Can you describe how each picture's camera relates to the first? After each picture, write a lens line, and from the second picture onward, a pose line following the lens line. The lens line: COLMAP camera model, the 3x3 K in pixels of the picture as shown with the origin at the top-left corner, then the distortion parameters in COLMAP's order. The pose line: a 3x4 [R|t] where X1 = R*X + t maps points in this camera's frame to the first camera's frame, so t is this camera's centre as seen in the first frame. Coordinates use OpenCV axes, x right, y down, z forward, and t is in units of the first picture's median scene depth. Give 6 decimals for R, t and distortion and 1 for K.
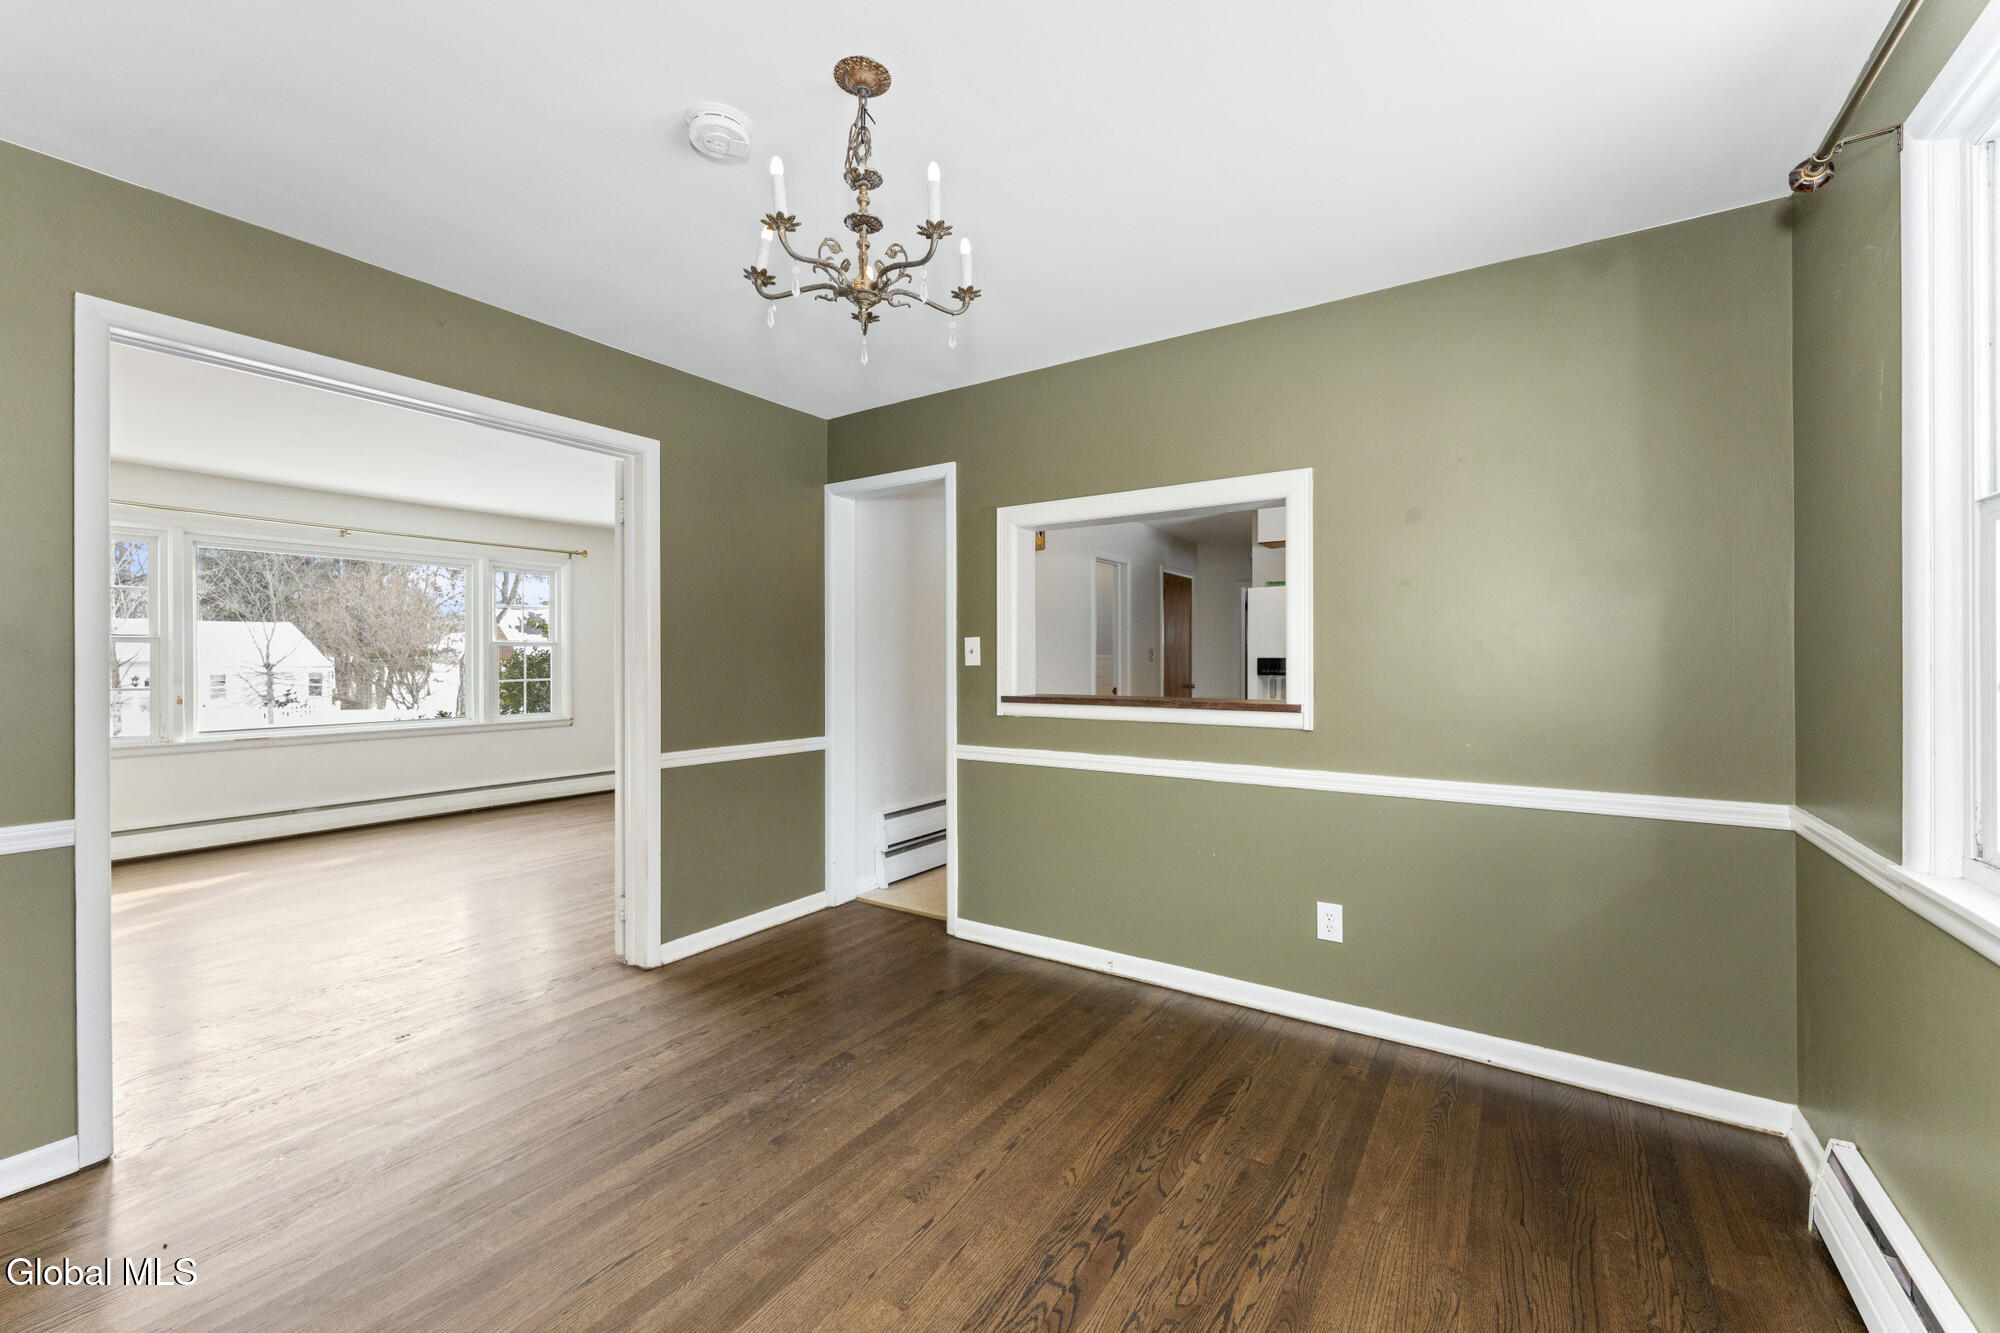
lens RADIAL K [[802.1, 0, 1003.4], [0, 802.1, 665.2], [0, 0, 1]] dist [0.002336, -0.000300]
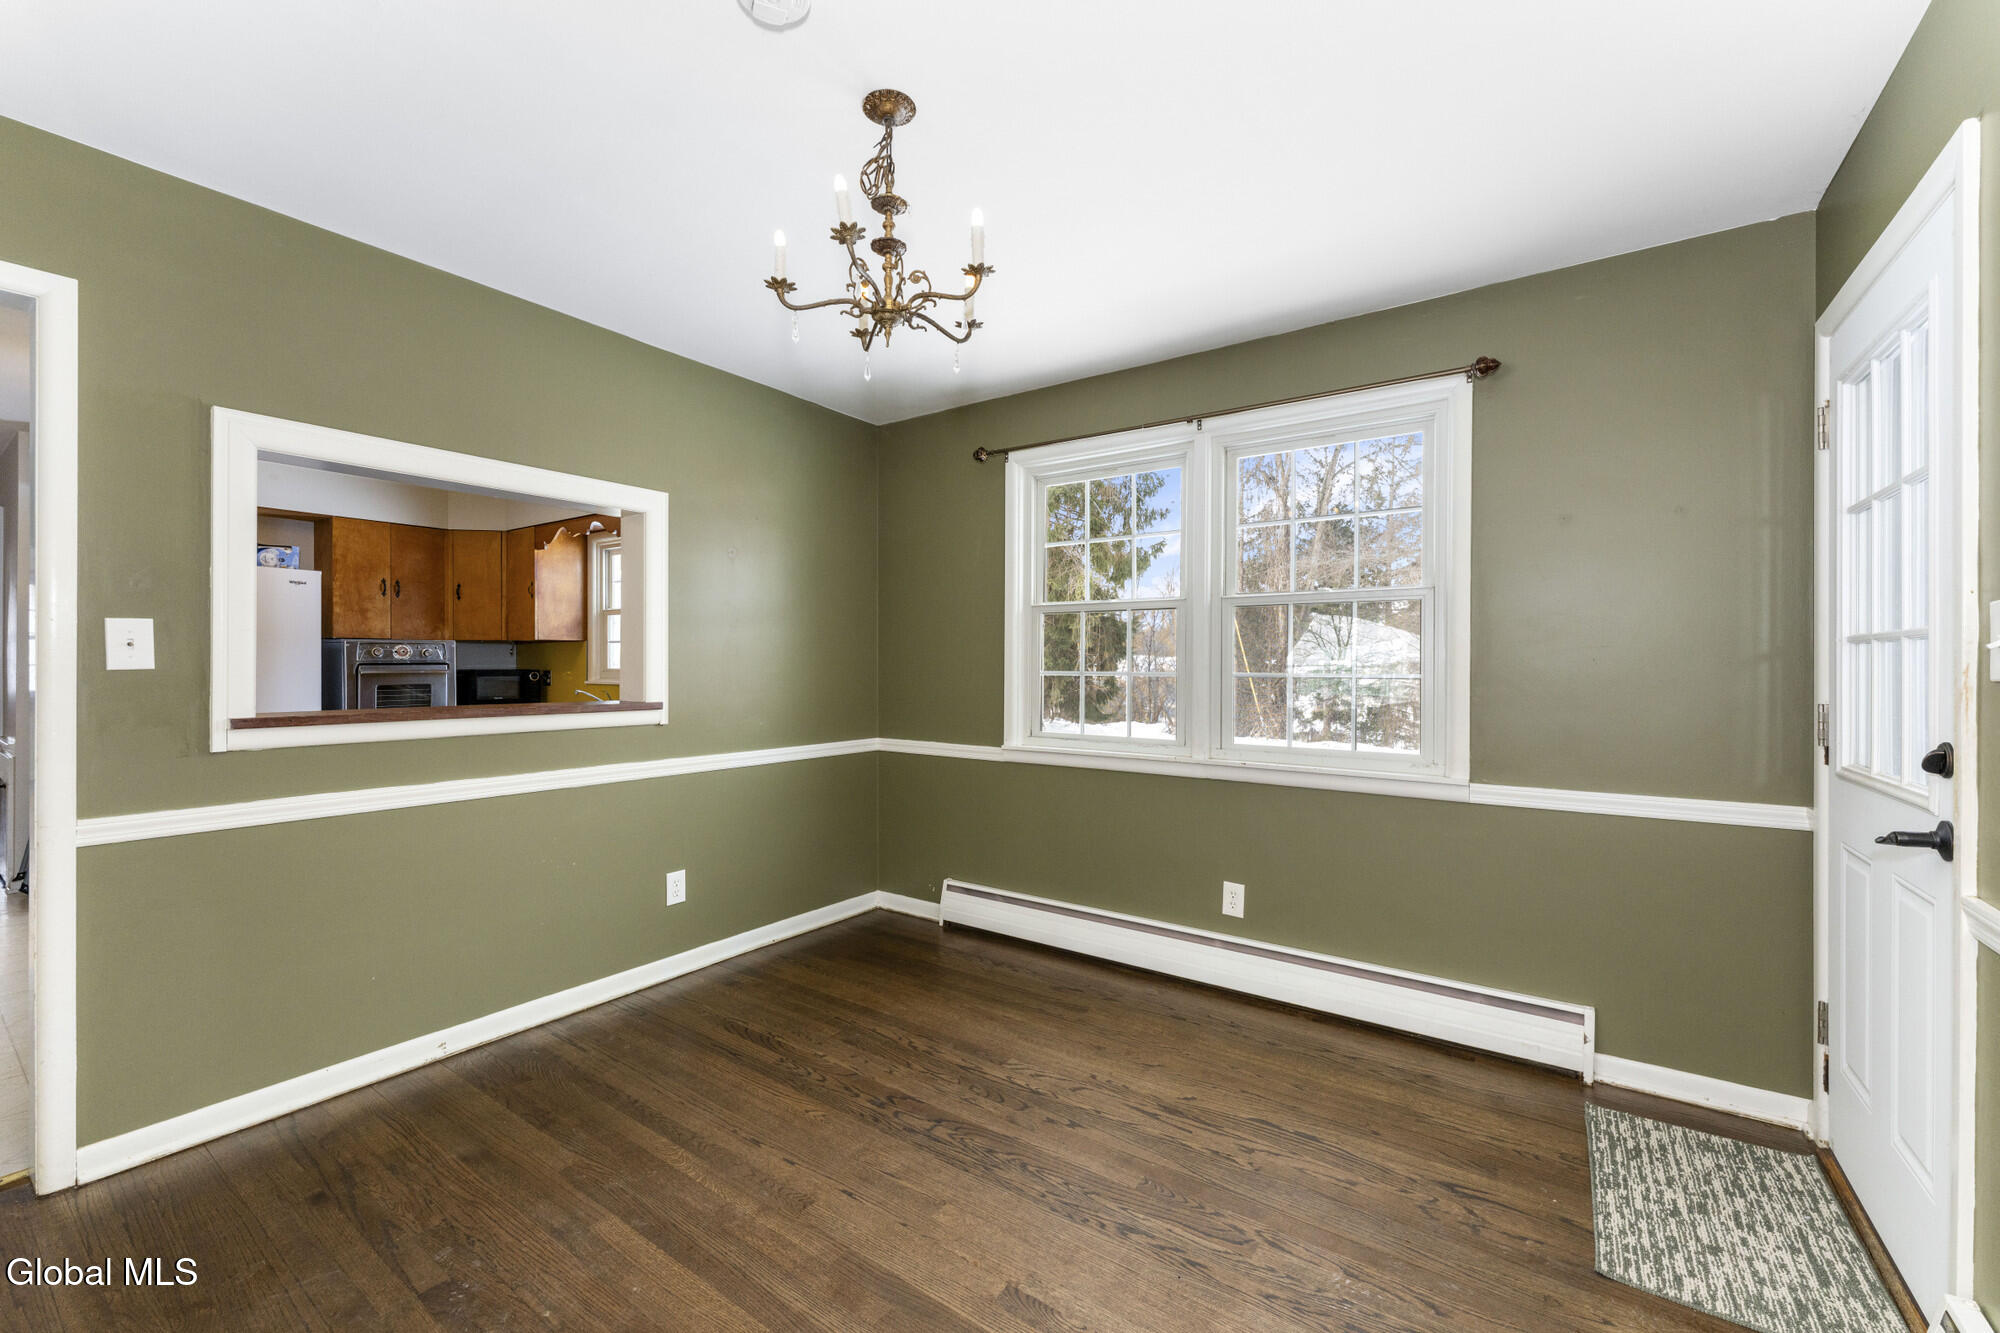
lens RADIAL K [[802.1, 0, 999.9], [0, 802.1, 666.9], [0, 0, 1]] dist [0.002336, -0.000300]
pose [[0.032566, -0.001692, 0.999468, -0.834545], [0.005460, 0.999984, 0.001515, 0.001686], [-0.999455, 0.005407, 0.032575, 0.555127]]
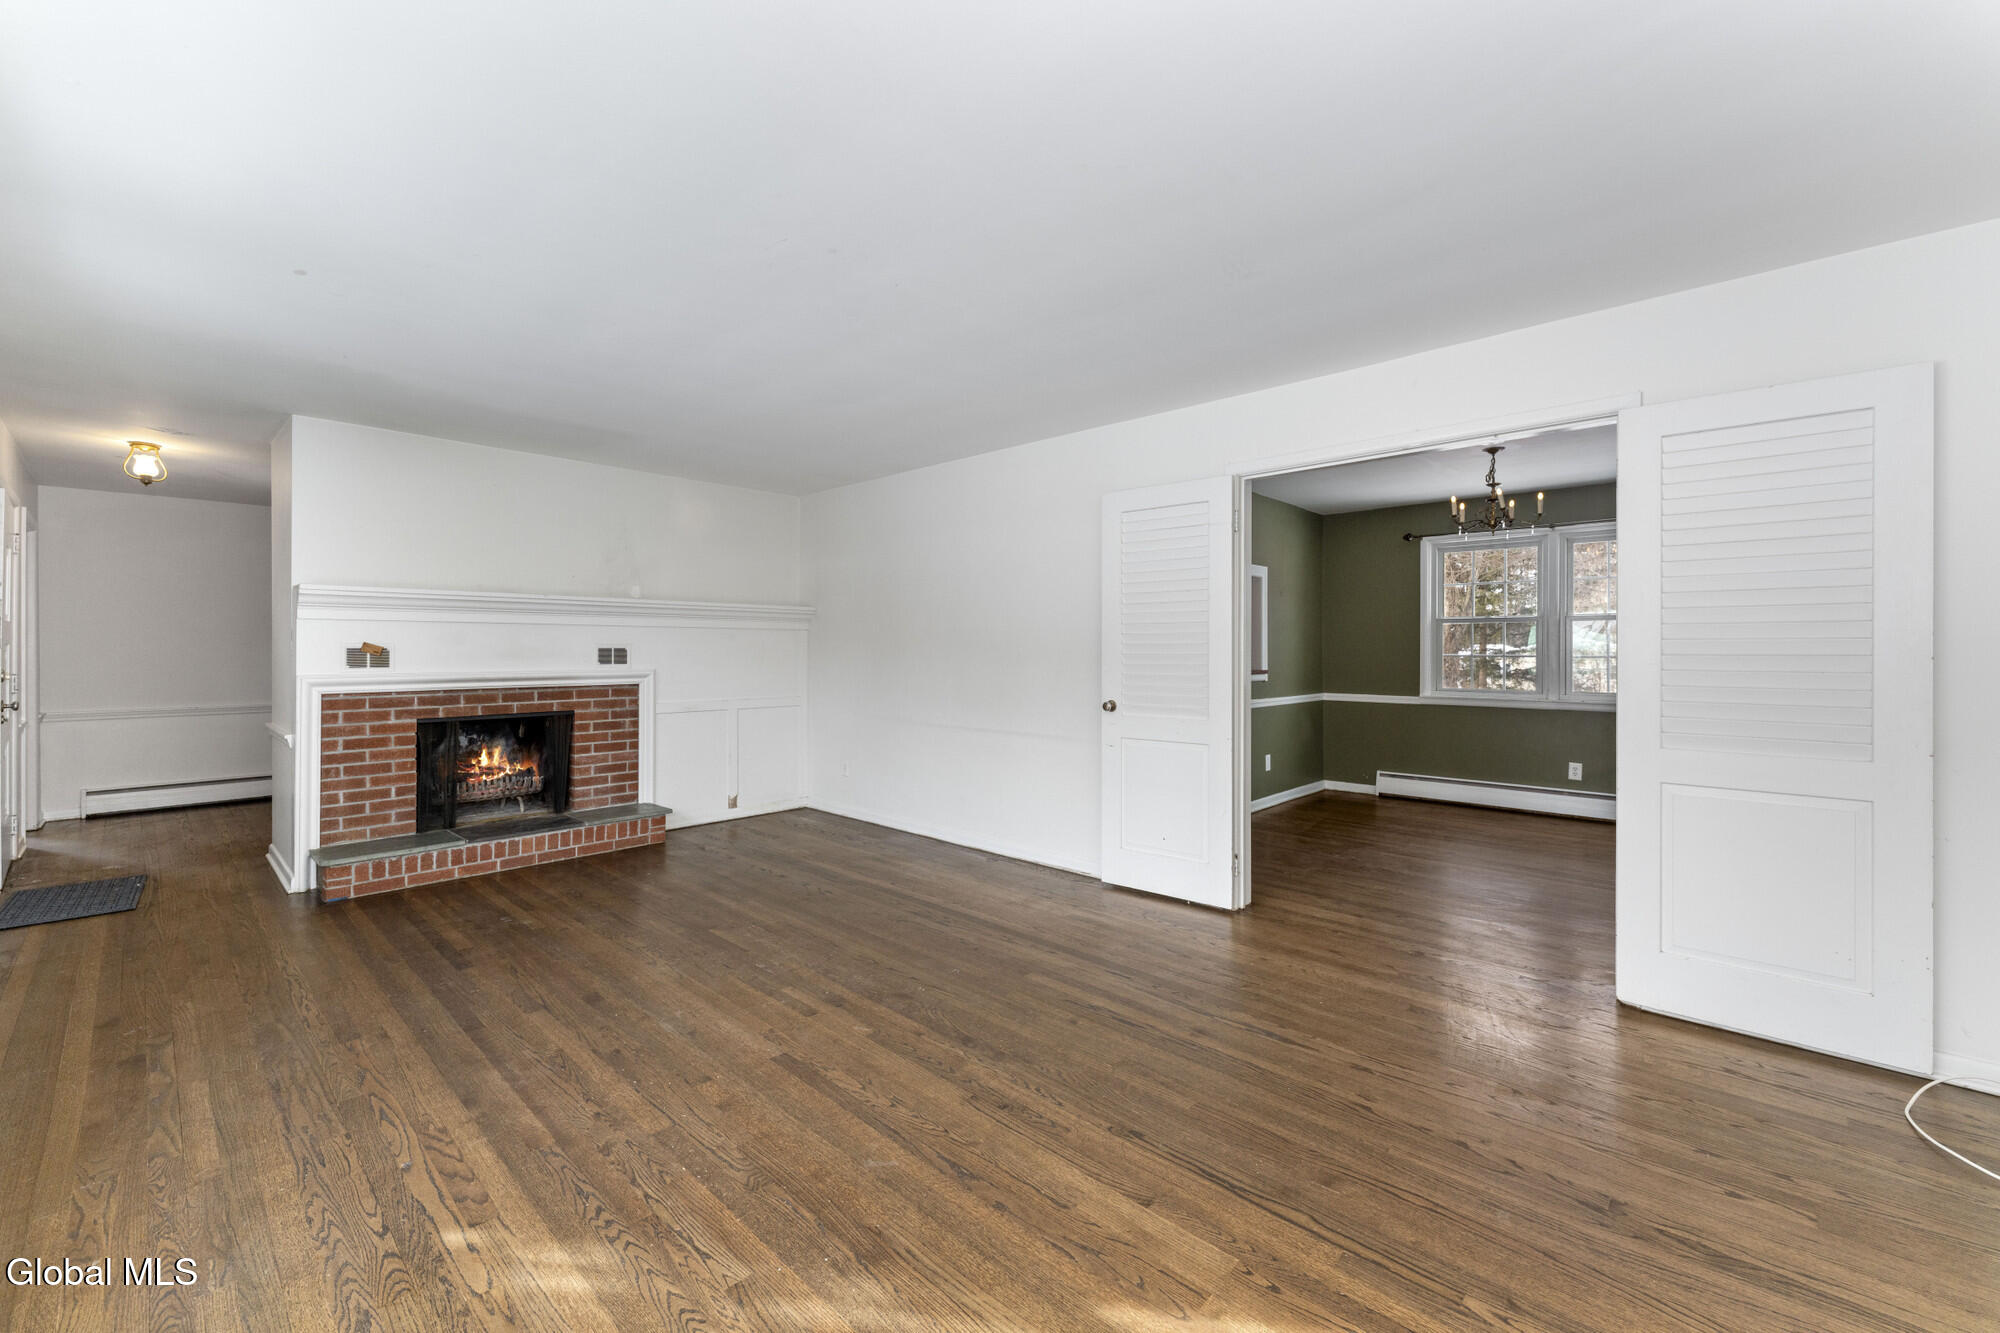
lens RADIAL K [[802.1, 0, 993.1], [0, 802.1, 656.5], [0, 0, 1]] dist [0.002336, -0.000300]
pose [[0.176621, -0.002870, 0.984275, -2.709561], [0.008908, 0.999959, 0.001317, 0.000434], [-0.984239, 0.008536, 0.176639, 1.827928]]
